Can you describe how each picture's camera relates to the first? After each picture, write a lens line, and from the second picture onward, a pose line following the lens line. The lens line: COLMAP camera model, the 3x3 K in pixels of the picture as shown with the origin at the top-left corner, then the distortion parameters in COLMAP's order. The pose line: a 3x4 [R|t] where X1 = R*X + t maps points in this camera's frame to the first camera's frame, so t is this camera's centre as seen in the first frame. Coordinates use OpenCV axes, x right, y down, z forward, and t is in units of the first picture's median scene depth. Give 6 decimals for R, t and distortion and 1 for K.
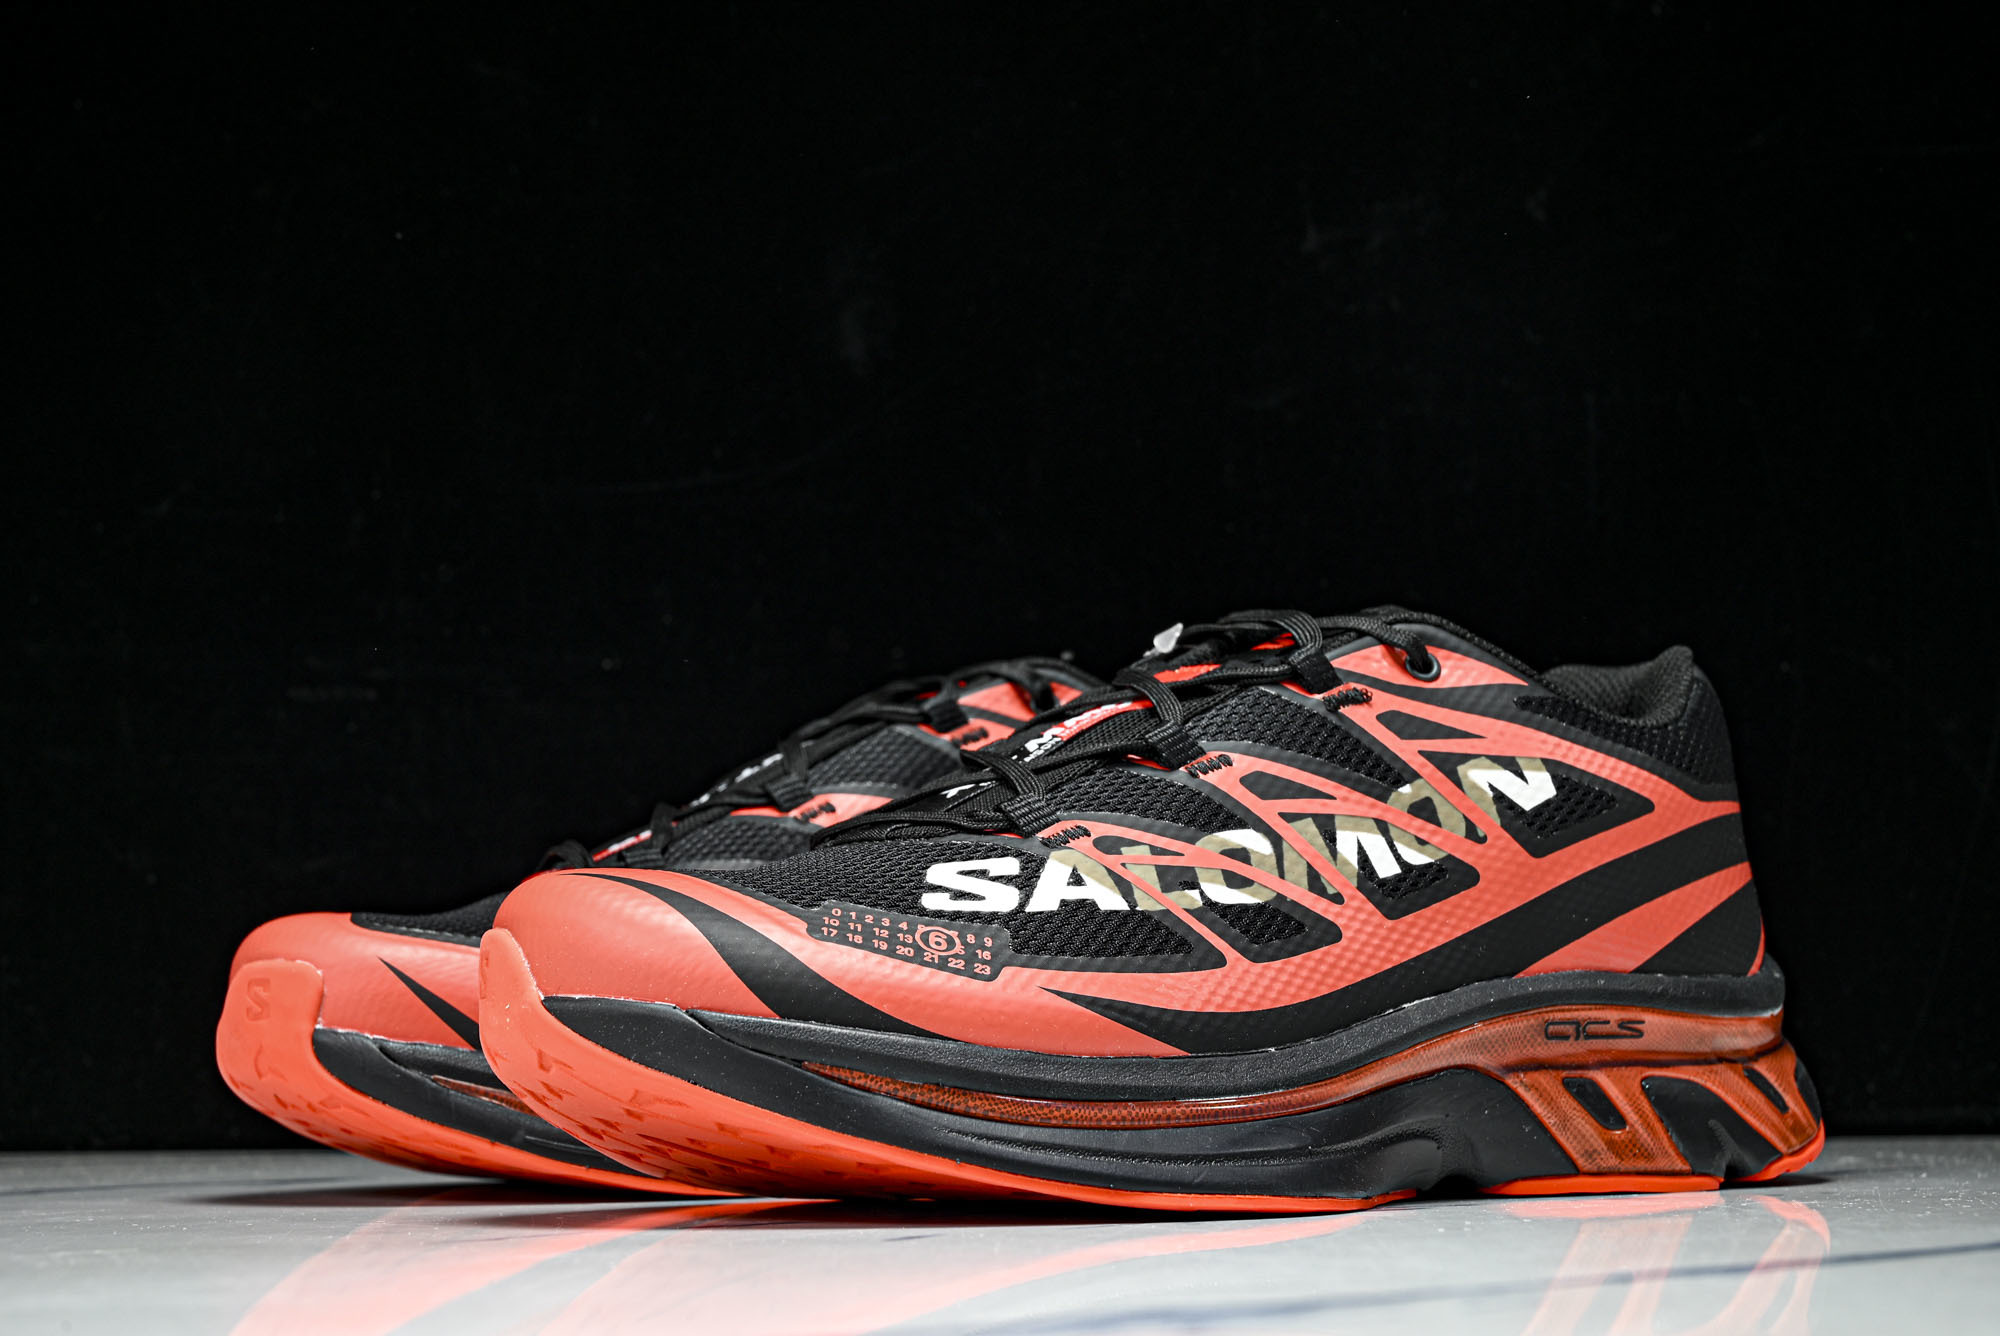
lens RADIAL K [[2979.1, 0, 1000.0], [0, 2979.1, 668.0], [0, 0, 1]] dist [0.019152, 0.072151]
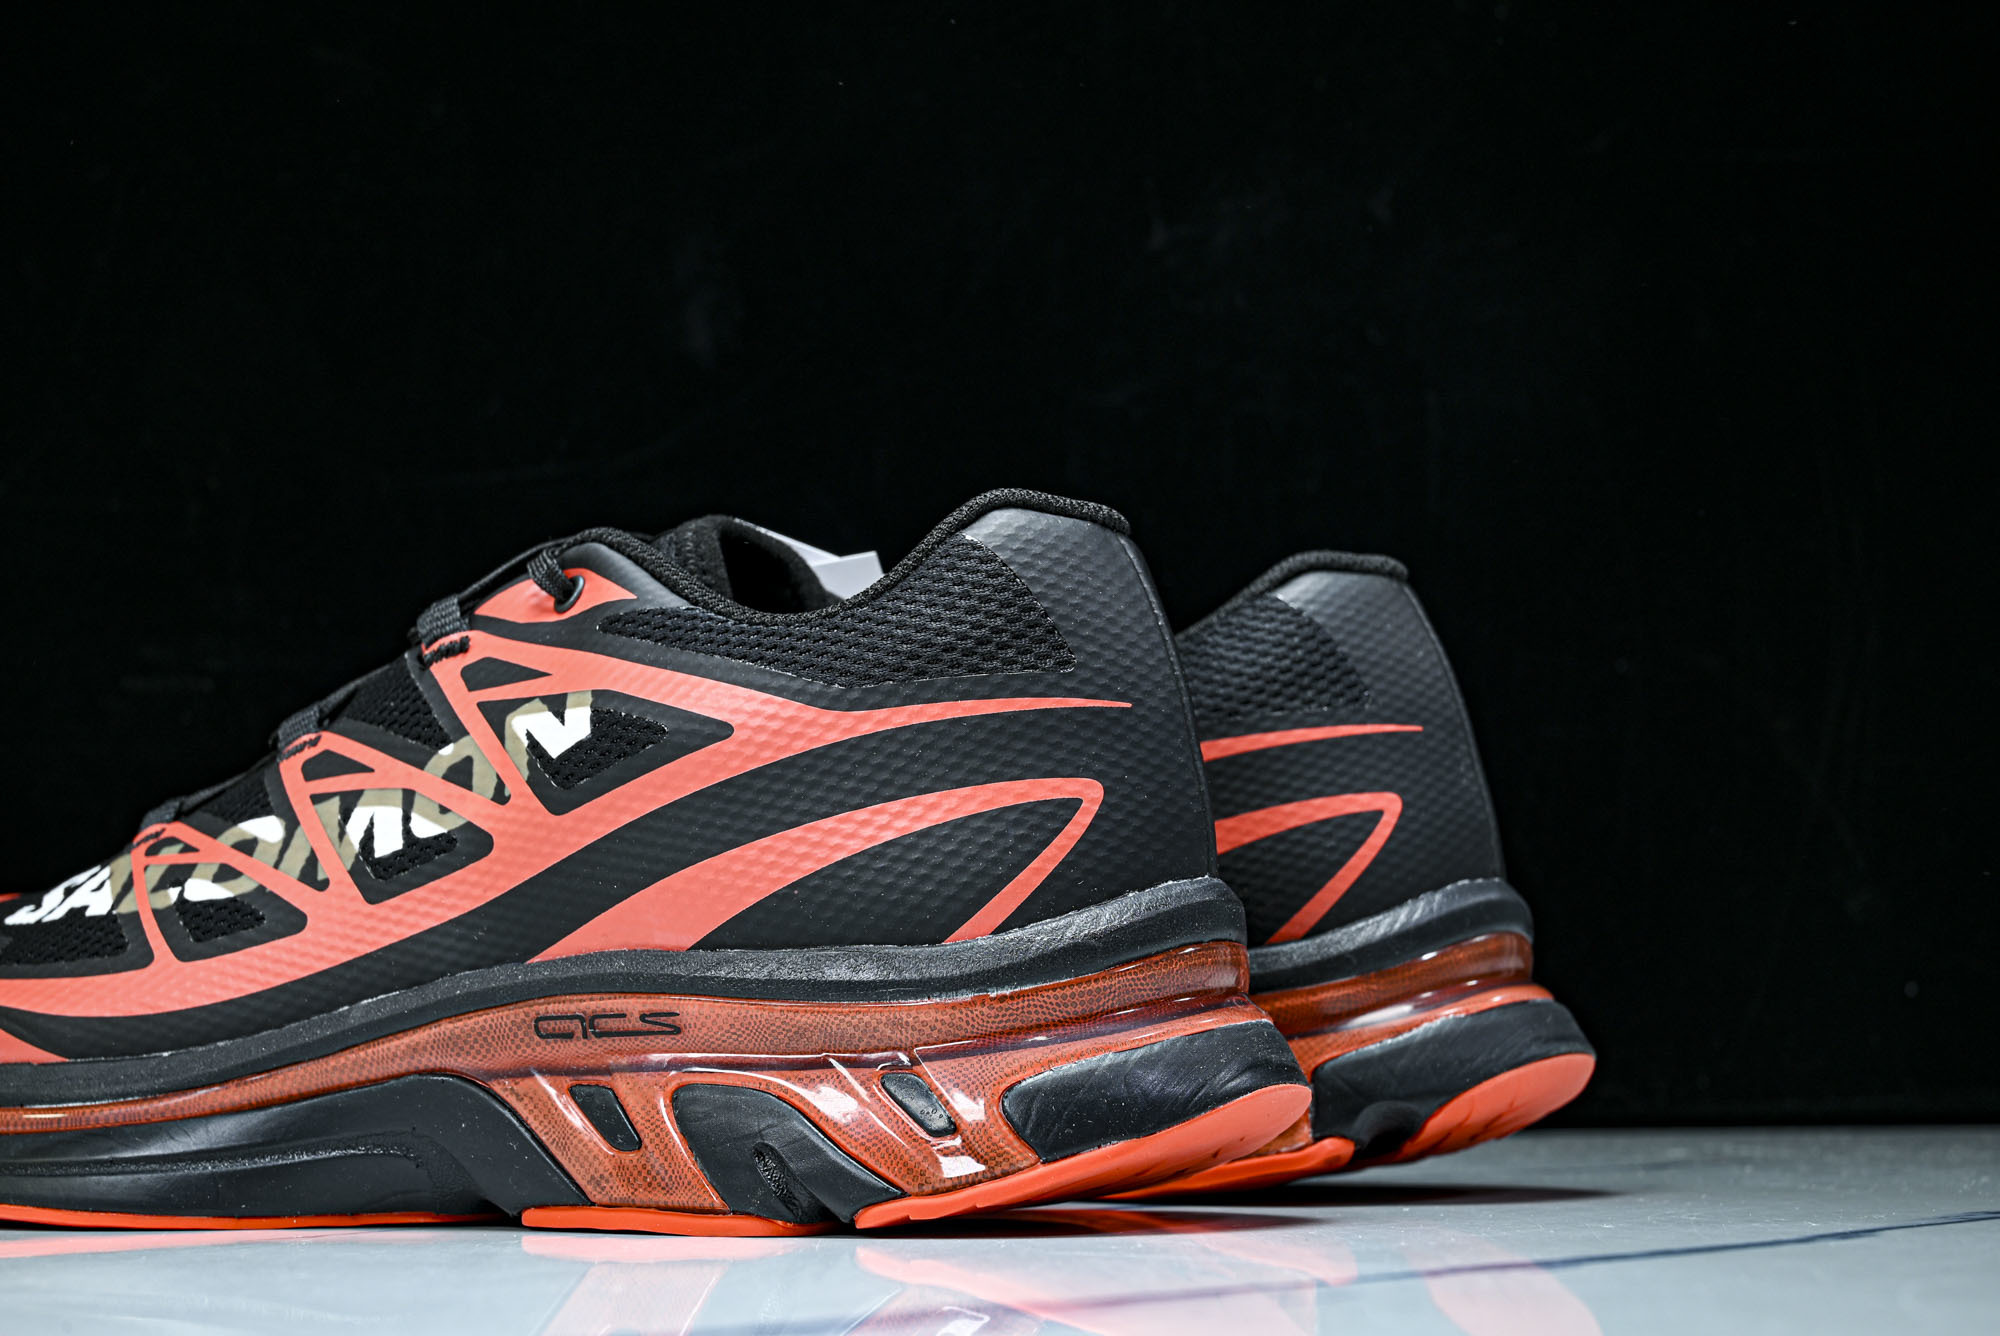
lens RADIAL K [[2979.1, 0, 1000.0], [0, 2979.1, 668.0], [0, 0, 1]] dist [0.019152, 0.072151]
pose [[0.441317, -0.114508, -0.890015, 0.975714], [0.123900, 0.990101, -0.065949, 0.093668], [0.888756, -0.081168, 0.451136, 0.752112]]
